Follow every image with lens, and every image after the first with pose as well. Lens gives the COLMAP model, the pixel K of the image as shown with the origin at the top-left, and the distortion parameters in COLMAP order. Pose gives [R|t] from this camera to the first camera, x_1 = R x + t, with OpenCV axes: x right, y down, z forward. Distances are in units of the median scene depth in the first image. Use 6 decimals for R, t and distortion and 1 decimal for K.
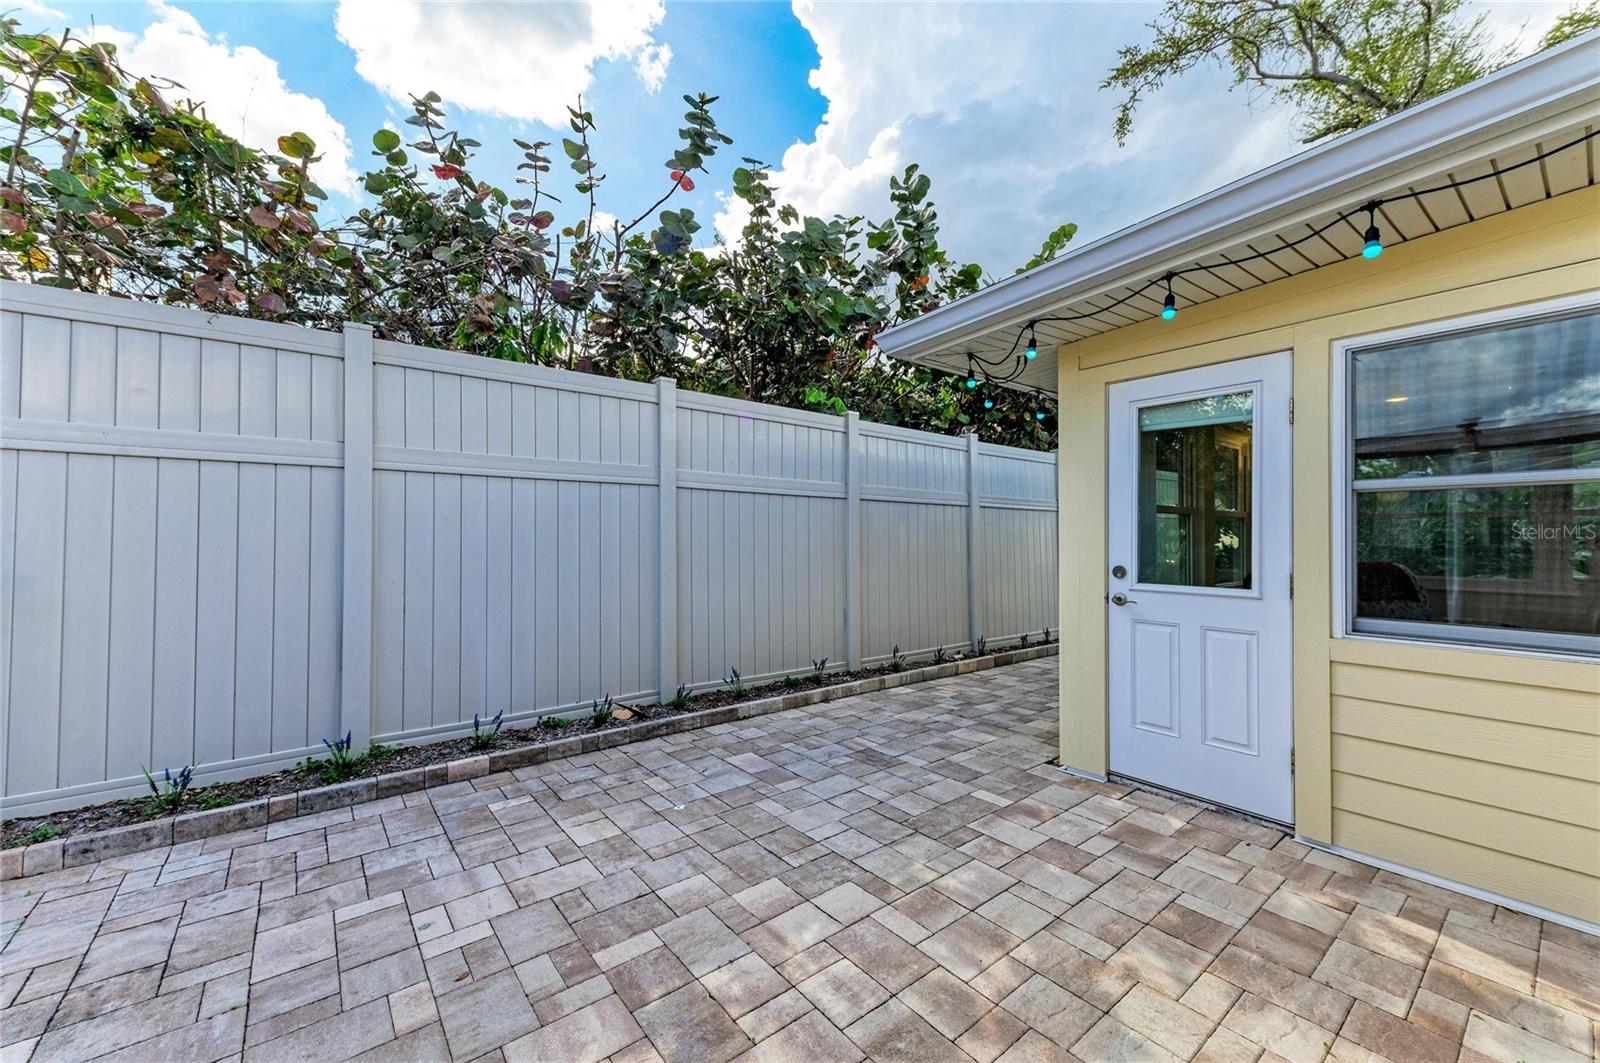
lens RADIAL K [[623.9, 0, 800.0], [0, 623.9, 531.5], [0, 0, 1]] dist [0.006594, -0.000179]
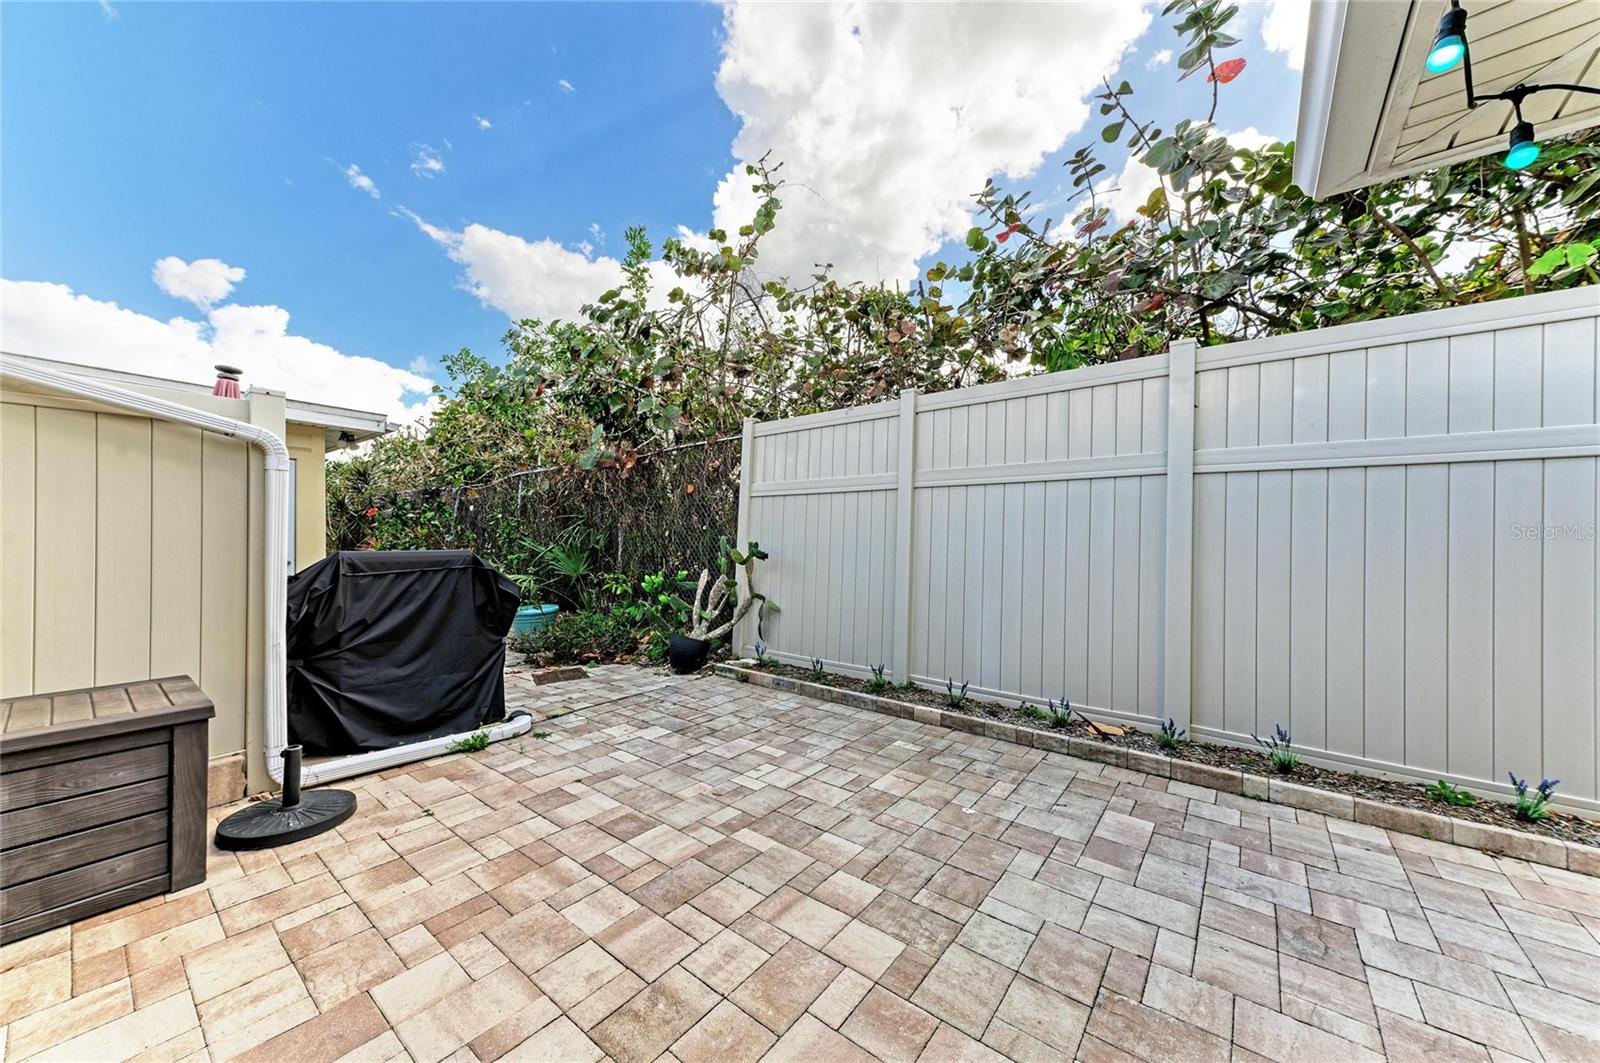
lens RADIAL K [[572.4, 0, 804.2], [0, 572.4, 537.2], [0, 0, 1]] dist [0.000487, -0.000243]
pose [[0.225102, 0.007220, -0.974308, 0.564258], [0.002151, 0.999966, 0.007907, 0.001587], [0.974333, -0.003875, 0.225079, 0.490710]]
